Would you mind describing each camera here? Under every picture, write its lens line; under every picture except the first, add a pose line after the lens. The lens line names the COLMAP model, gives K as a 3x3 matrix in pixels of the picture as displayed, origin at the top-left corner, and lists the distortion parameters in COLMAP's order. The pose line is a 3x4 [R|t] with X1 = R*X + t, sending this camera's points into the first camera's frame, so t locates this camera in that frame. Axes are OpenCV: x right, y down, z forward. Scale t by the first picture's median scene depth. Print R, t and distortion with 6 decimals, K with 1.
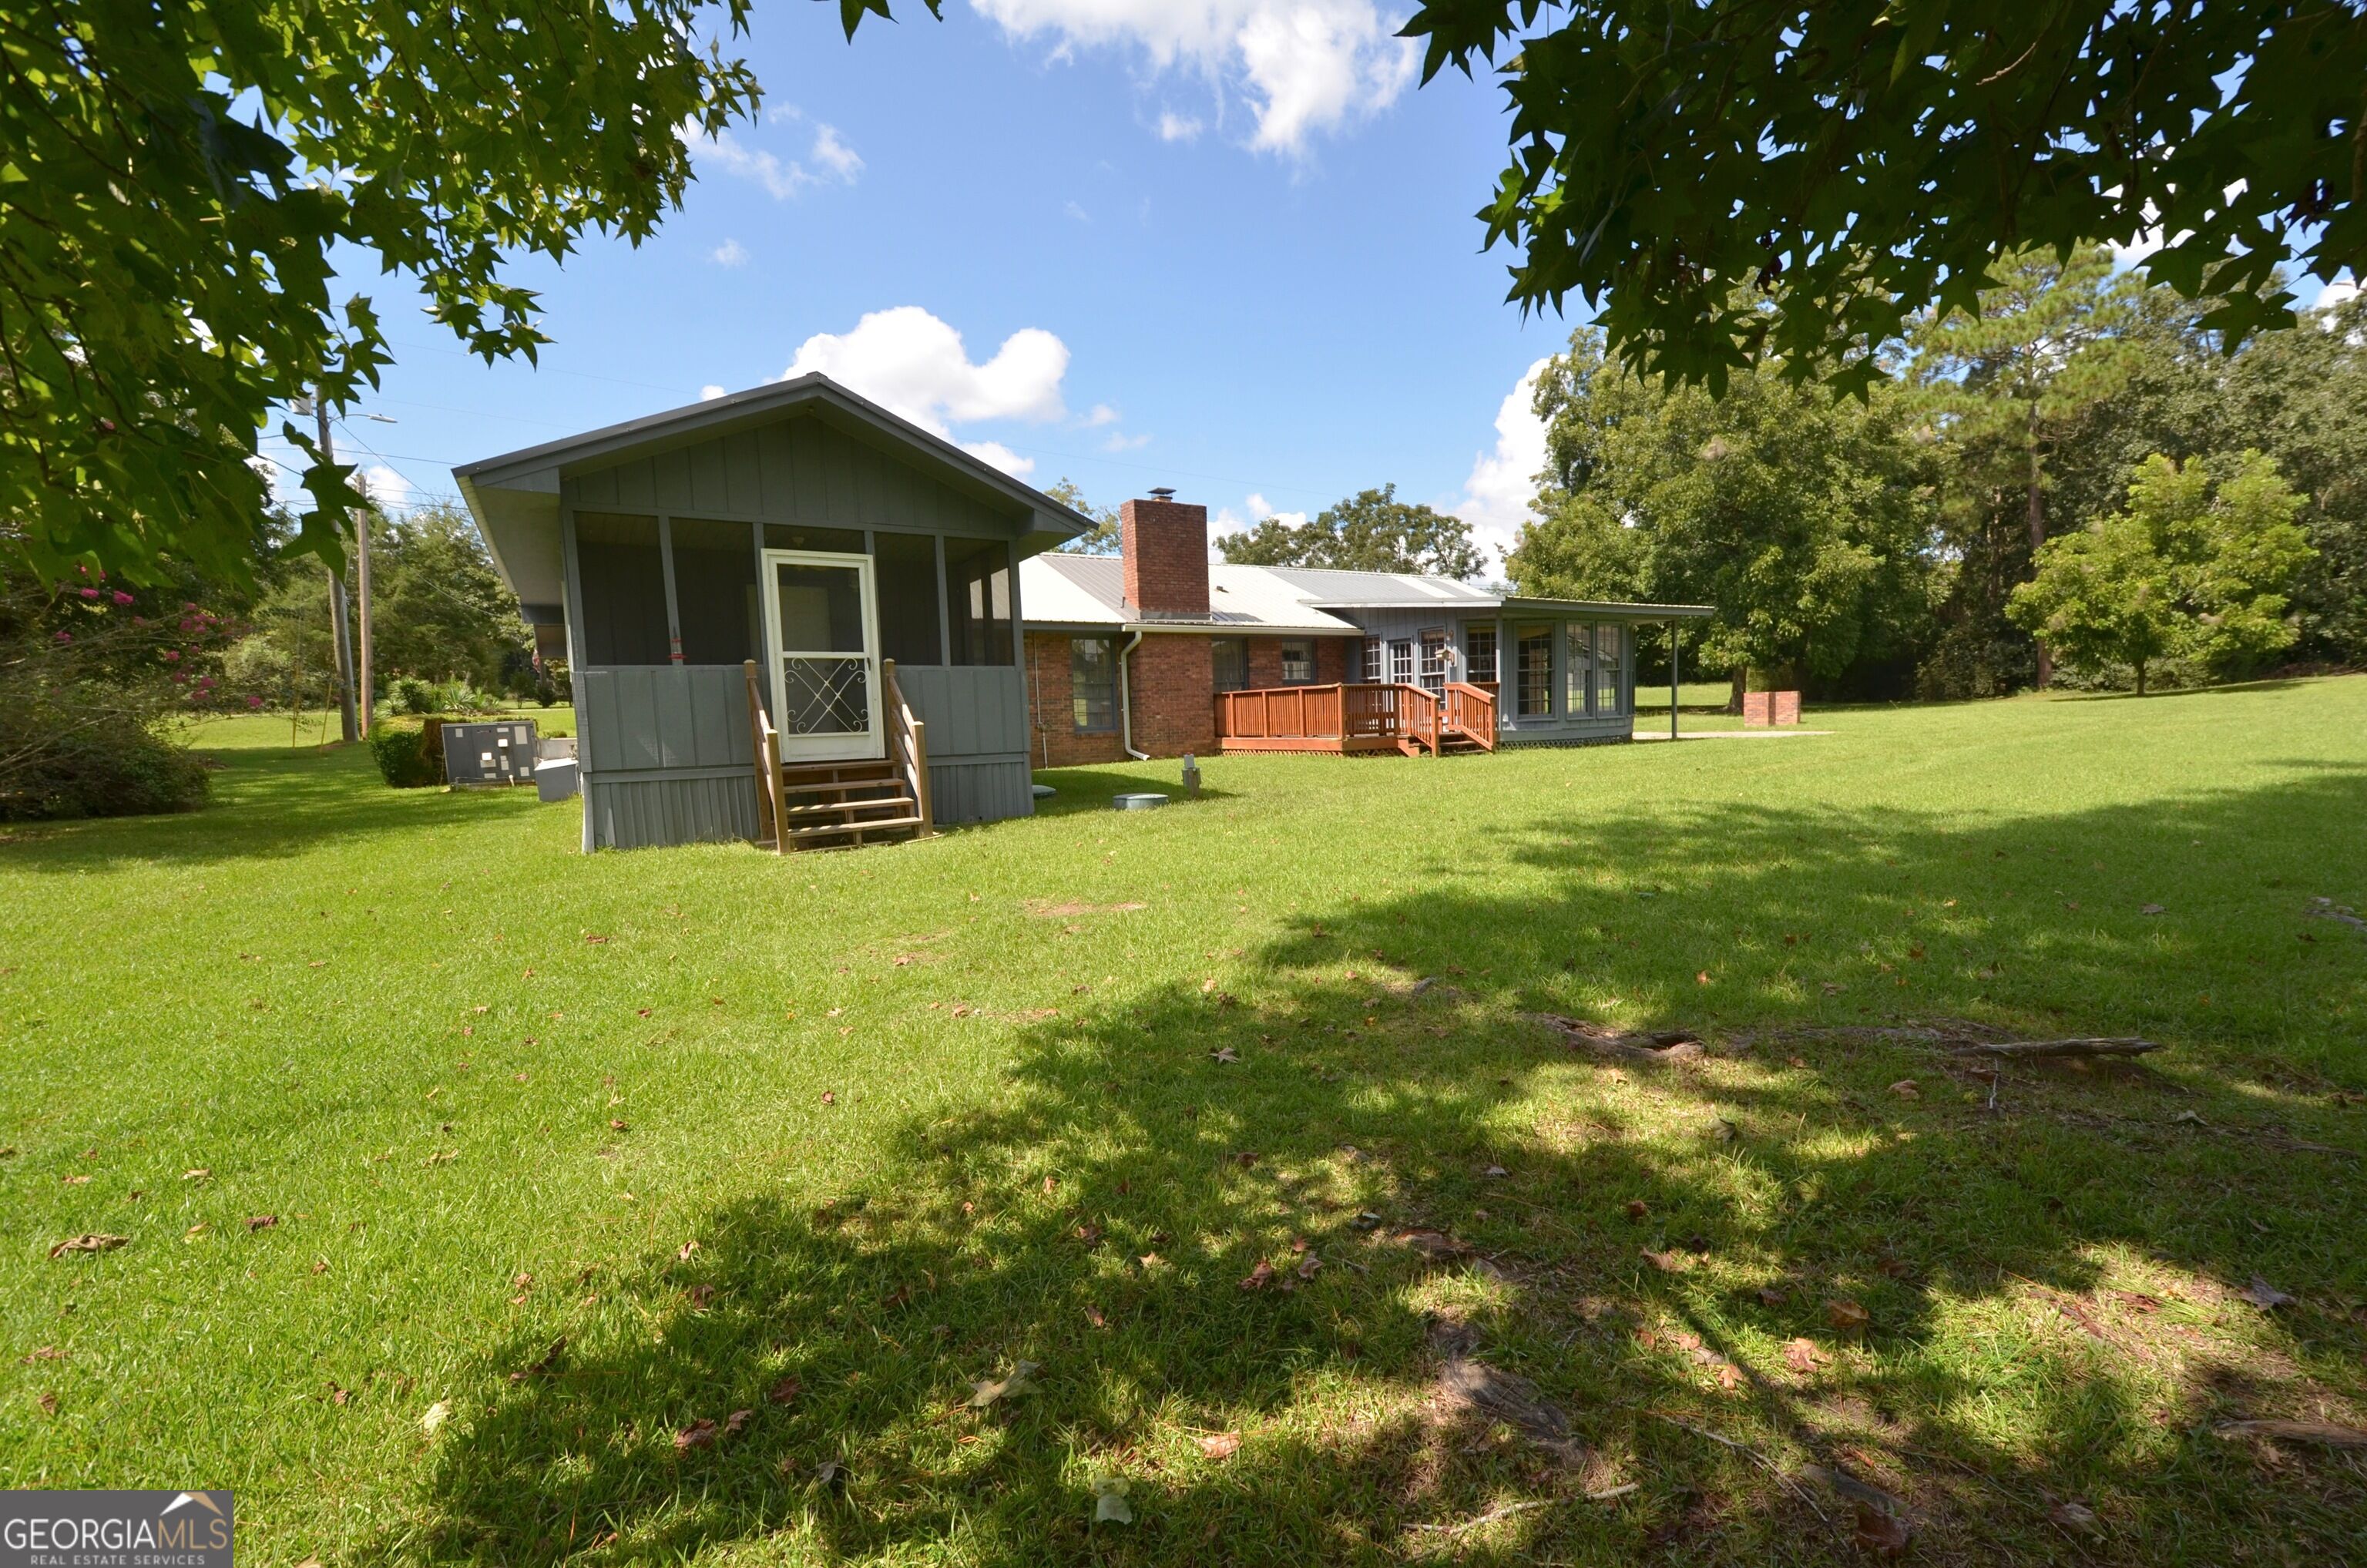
lens RADIAL K [[1045.7, 0, 1184.5], [0, 1045.7, 786.8], [0, 0, 1]] dist [0.001962, 0.000182]
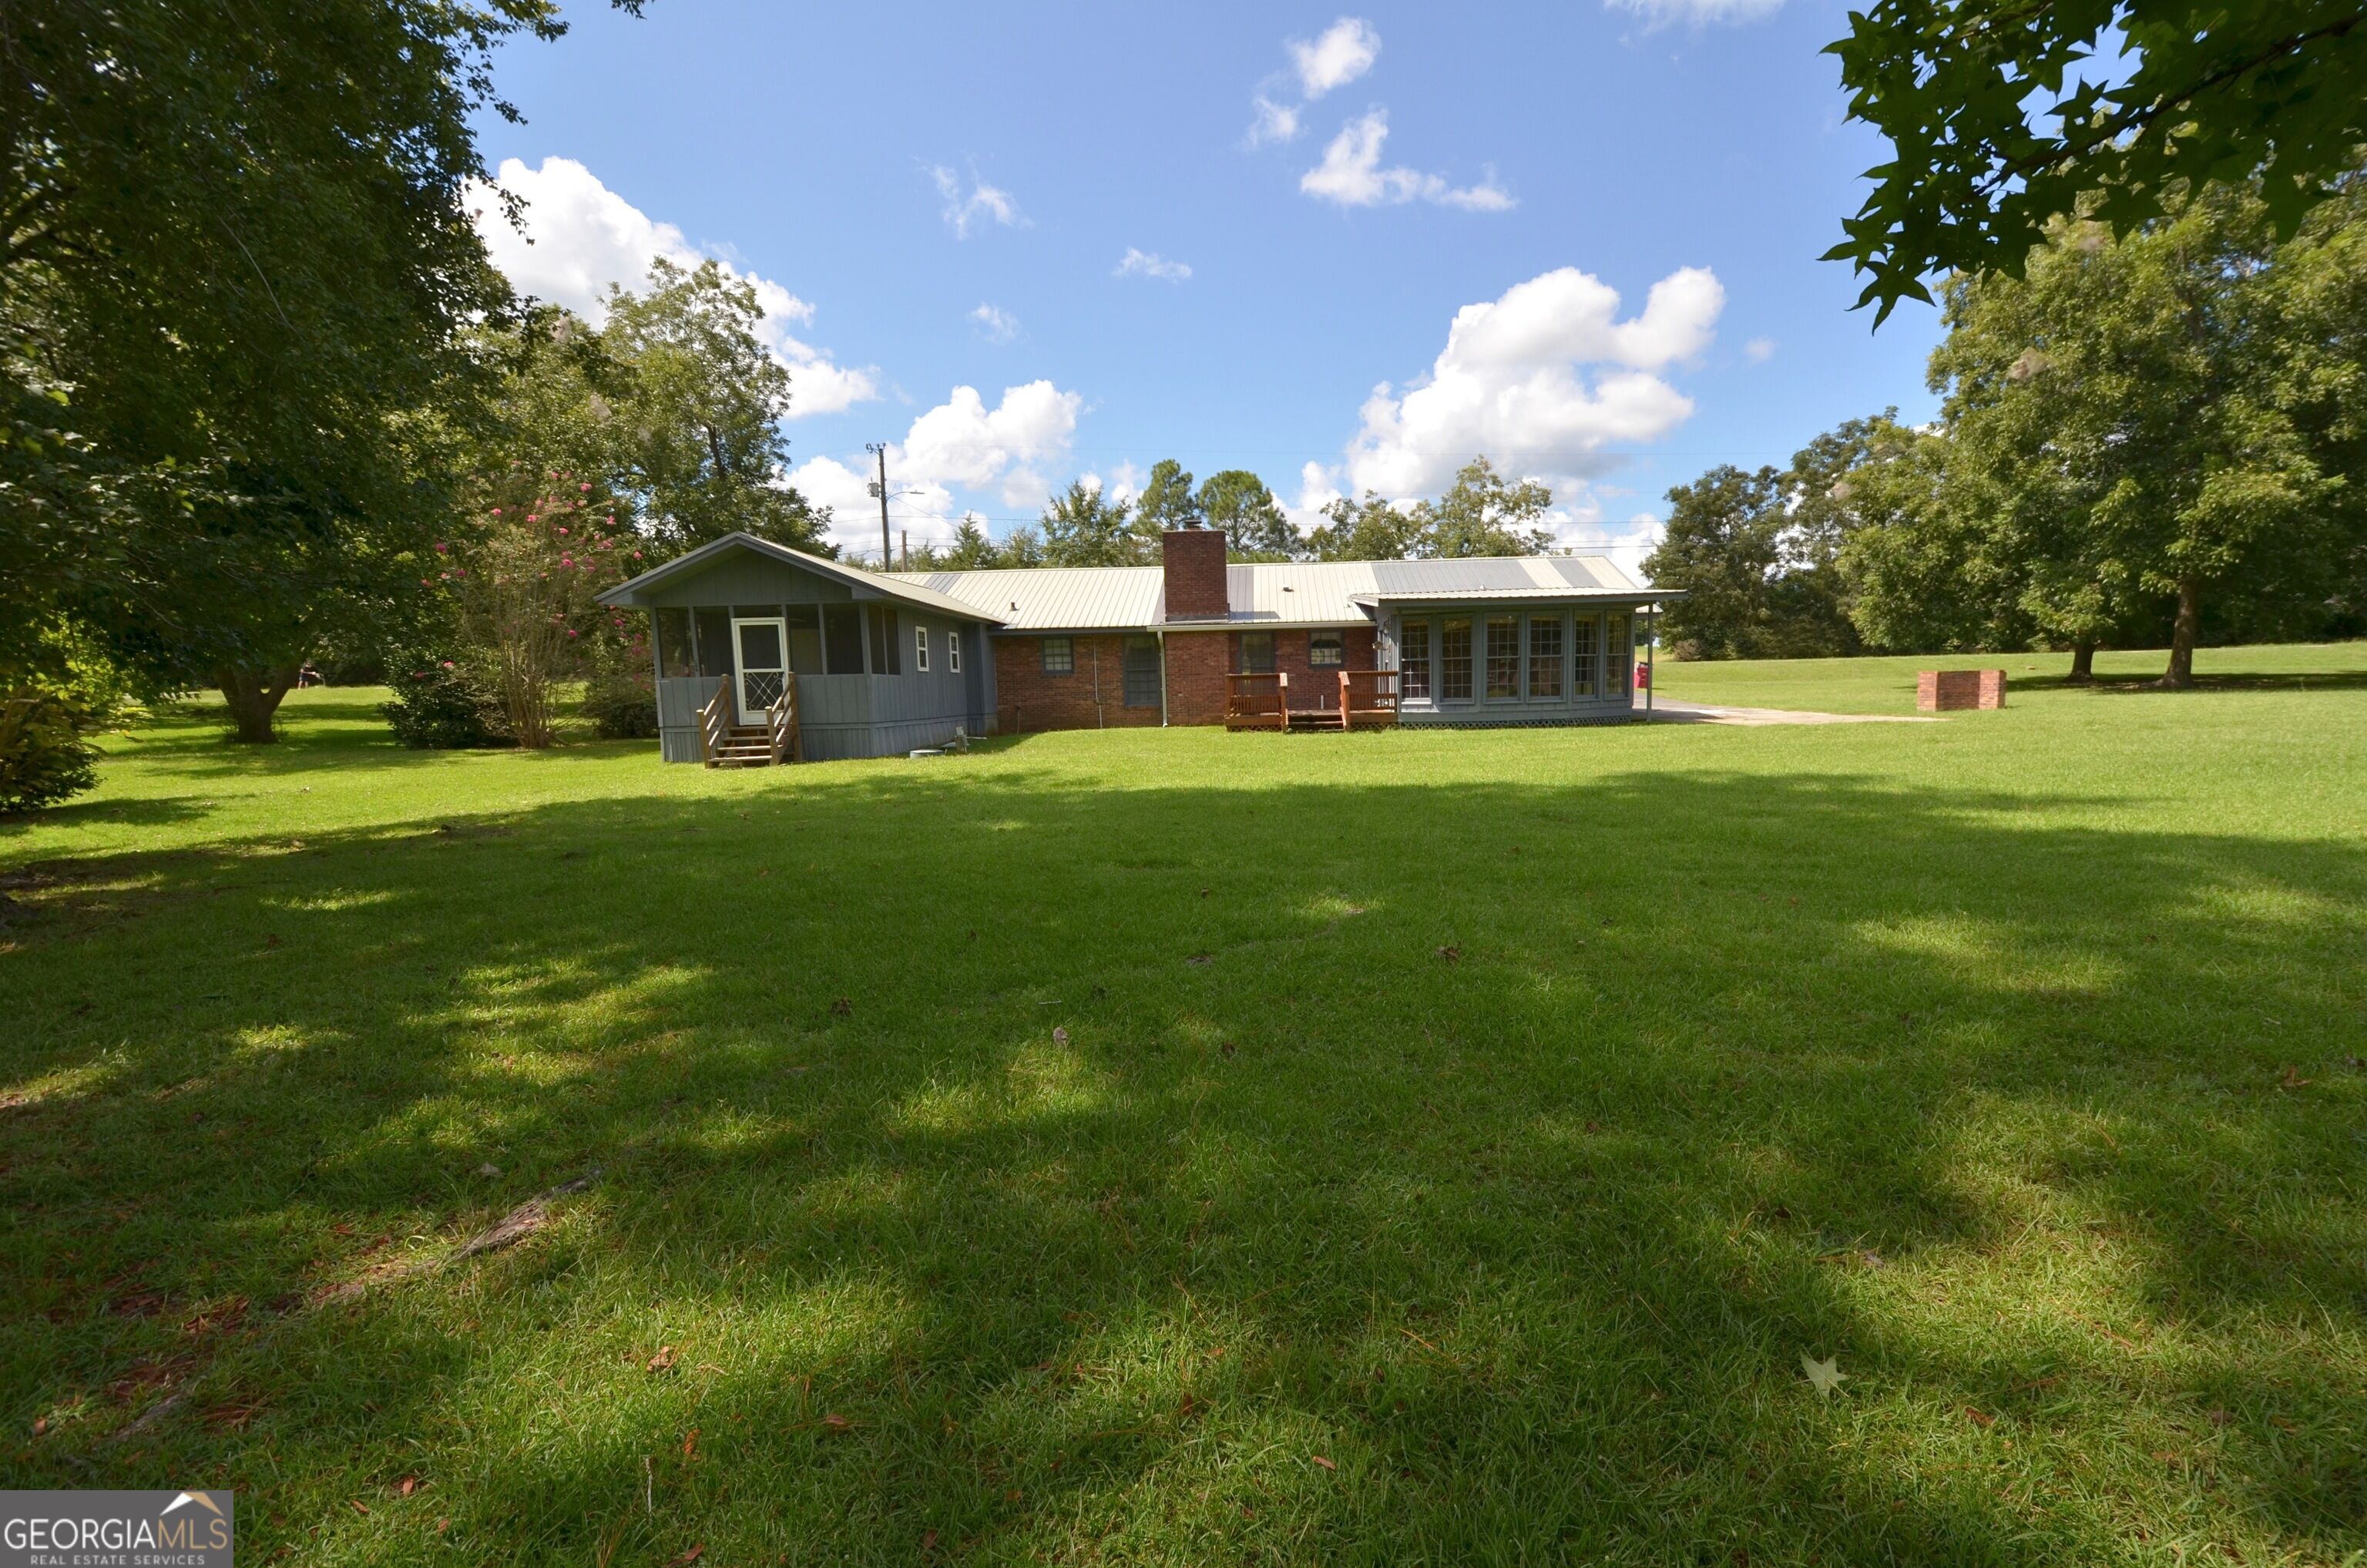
lens RADIAL K [[1045.7, 0, 1183.6], [0, 1045.7, 791.0], [0, 0, 1]] dist [0.001962, 0.000182]
pose [[0.828987, 0.062811, -0.555729, 0.703858], [-0.037889, 0.997698, 0.056246, -0.020892], [0.557983, -0.025571, 0.829458, -0.092198]]
